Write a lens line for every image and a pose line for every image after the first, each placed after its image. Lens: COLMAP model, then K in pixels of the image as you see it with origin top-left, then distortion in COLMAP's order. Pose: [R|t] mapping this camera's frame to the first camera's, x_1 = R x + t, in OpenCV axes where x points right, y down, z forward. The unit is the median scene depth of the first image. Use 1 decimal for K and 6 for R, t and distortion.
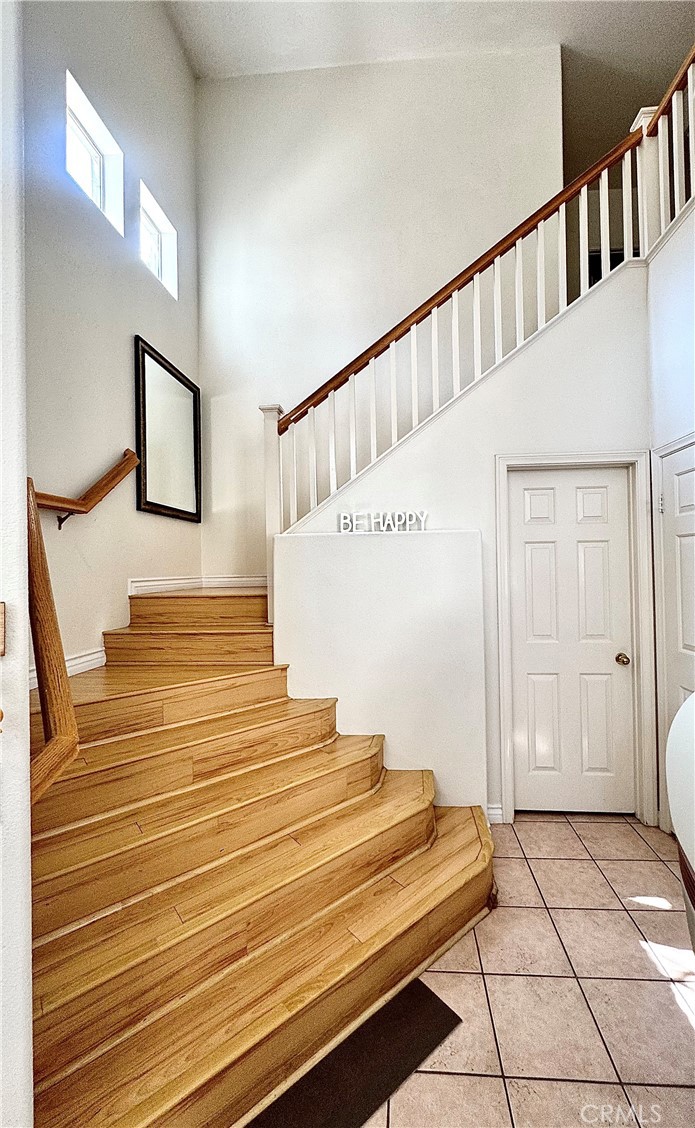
lens RADIAL K [[453.9, 0, 369.7], [0, 453.9, 560.8], [0, 0, 1]] dist [-0.000961, -0.000114]
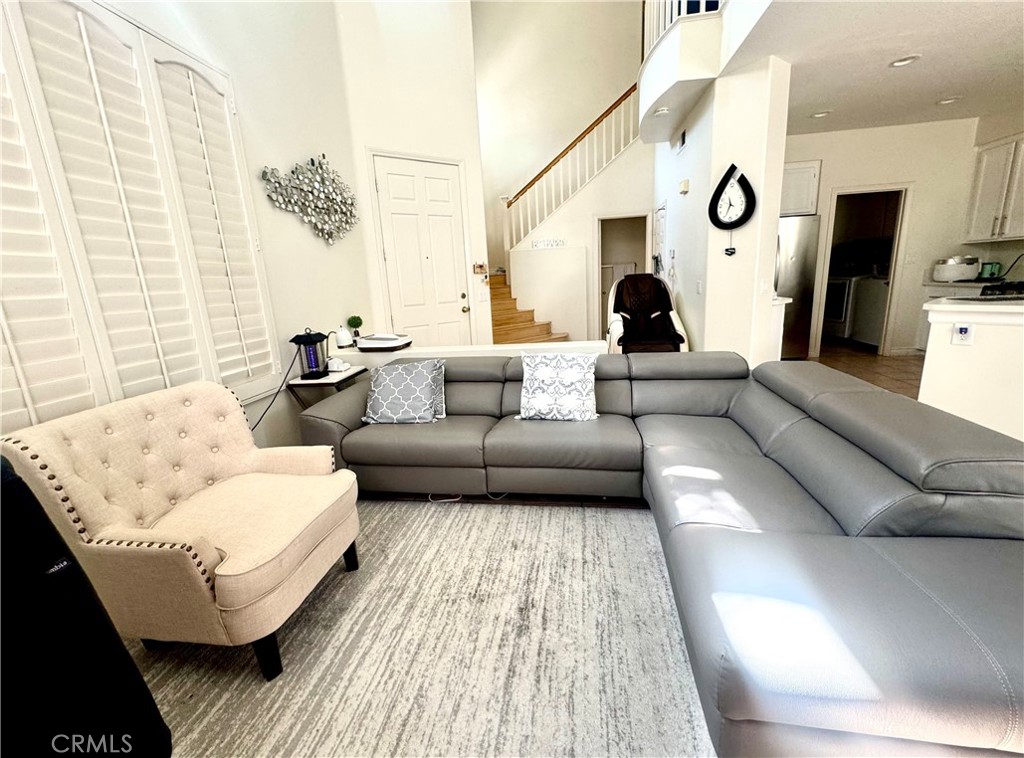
lens RADIAL K [[423.3, 0, 513.4], [0, 423.3, 373.0], [0, 0, 1]] dist [-0.000158, 0.000118]
pose [[0.996392, -0.019042, -0.082710, 0.007239], [0.037804, 0.972070, 0.231626, 0.064883], [0.075990, -0.233917, 0.969282, -1.449714]]
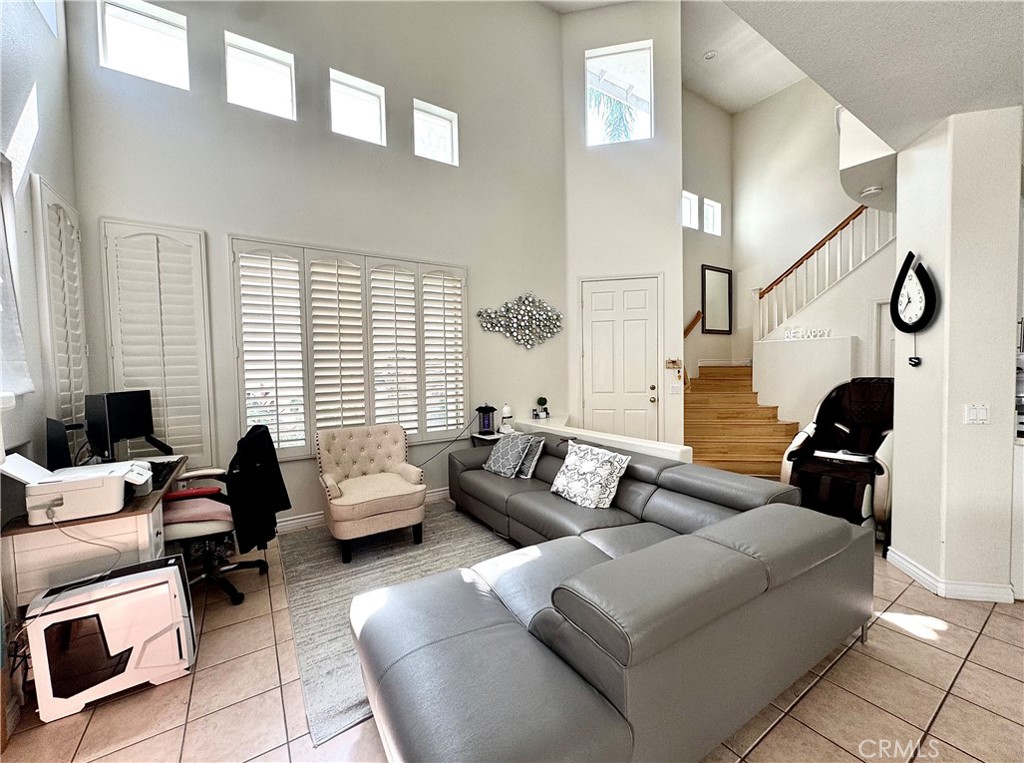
lens RADIAL K [[408.6, 0, 512.0], [0, 408.6, 381.5], [0, 0, 1]] dist [-0.001368, 0.000202]
pose [[0.606774, 0.035906, -0.794063, 0.721522], [0.018352, 0.998080, 0.059155, 0.004676], [0.794663, -0.050466, 0.604950, -1.344972]]
